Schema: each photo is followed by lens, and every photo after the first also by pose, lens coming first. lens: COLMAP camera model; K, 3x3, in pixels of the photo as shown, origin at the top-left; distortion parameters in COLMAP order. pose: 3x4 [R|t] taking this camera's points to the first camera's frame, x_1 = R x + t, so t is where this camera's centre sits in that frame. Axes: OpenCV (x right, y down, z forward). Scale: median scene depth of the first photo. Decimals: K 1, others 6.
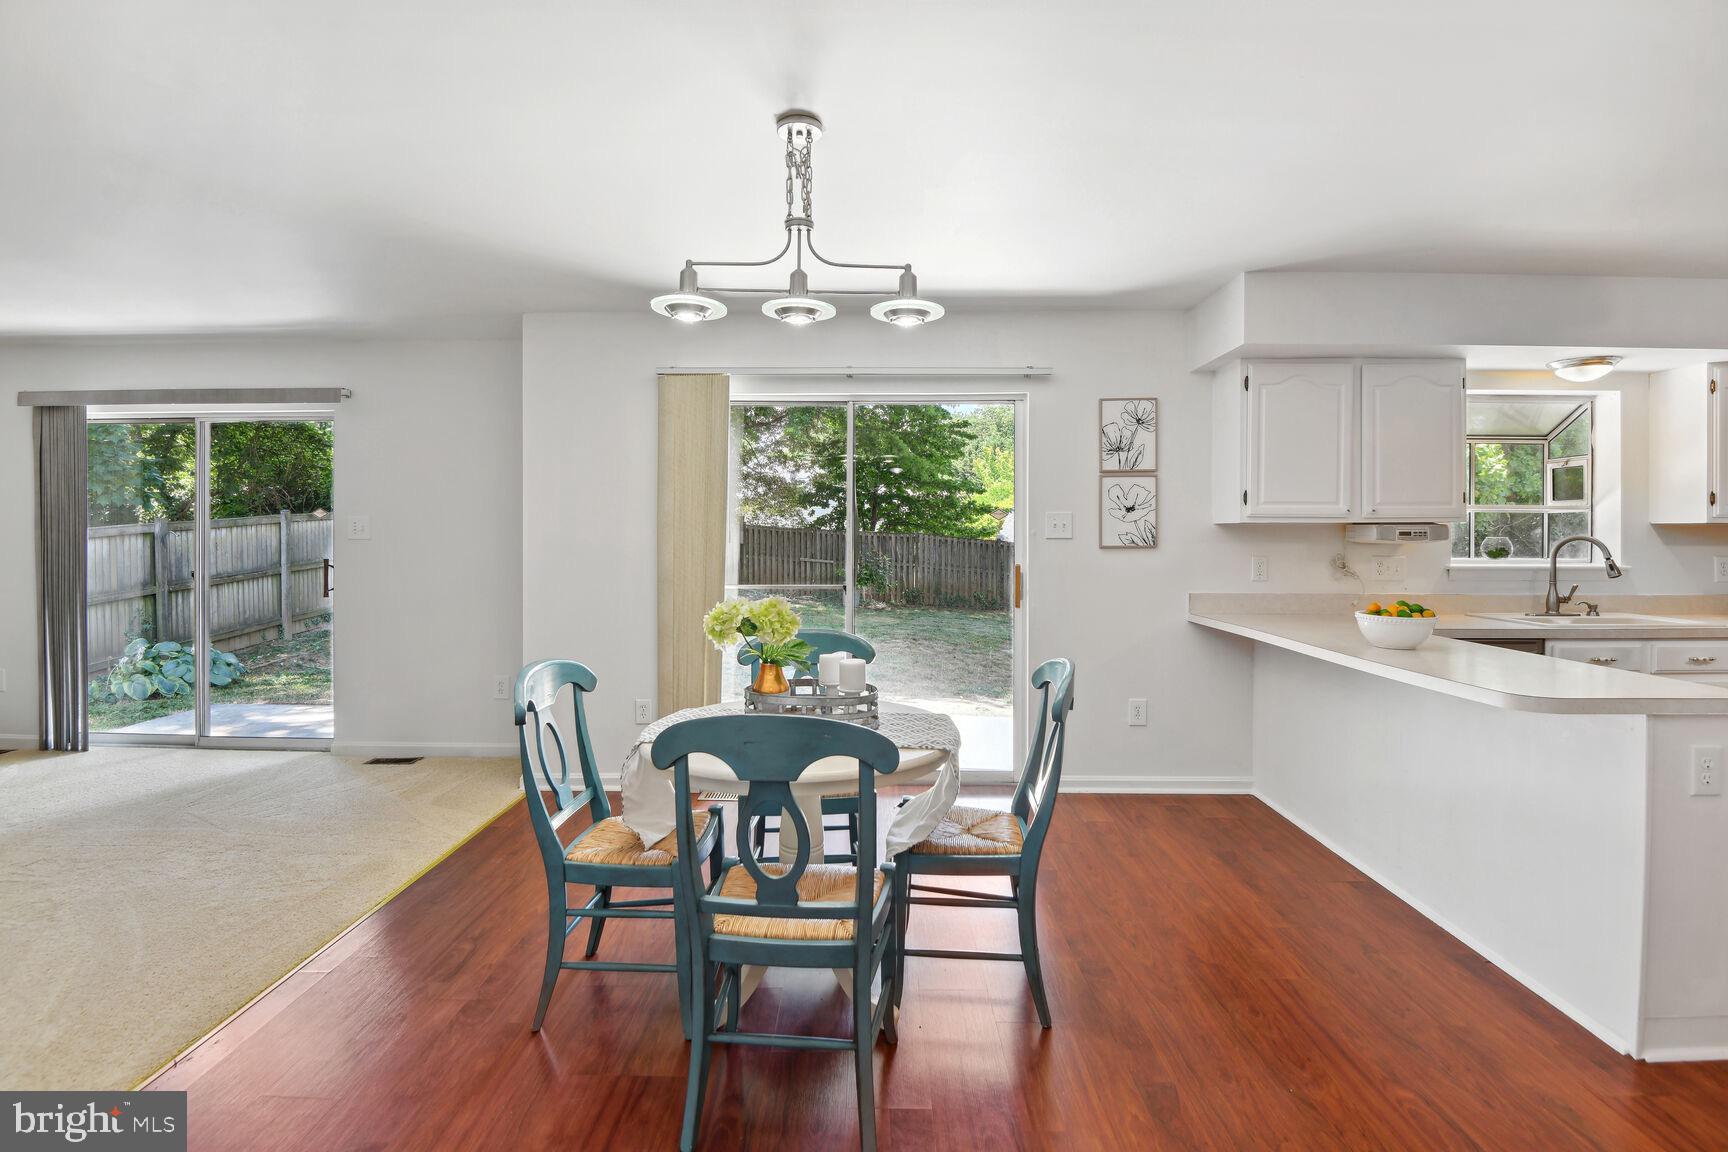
lens RADIAL K [[803.4, 0, 870.6], [0, 803.4, 532.1], [0, 0, 1]] dist [-0.015354, -0.008250]
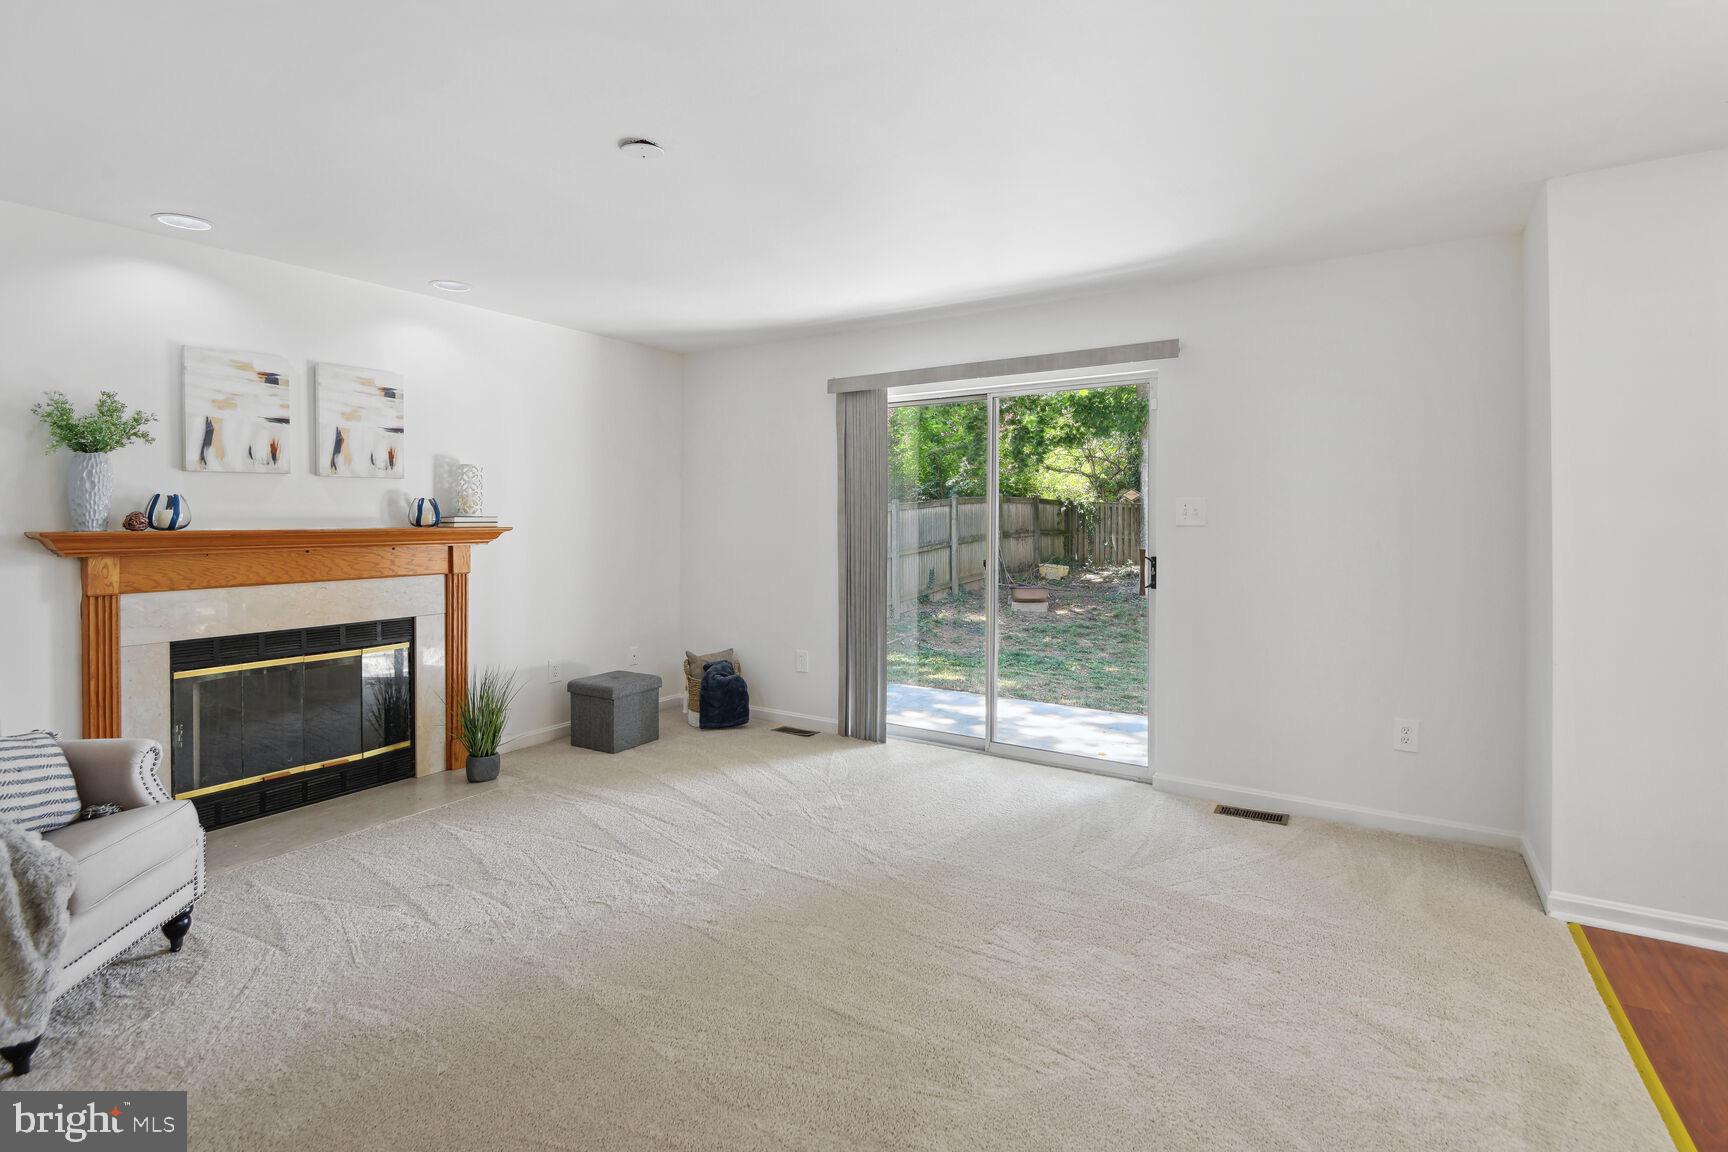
lens RADIAL K [[803.4, 0, 869.7], [0, 803.4, 520.4], [0, 0, 1]] dist [-0.015354, -0.008250]
pose [[0.844643, 0.001123, -0.535330, -0.515569], [-0.001344, 0.999999, -0.000023, 0.003276], [0.535329, 0.000739, 0.844643, 0.155405]]
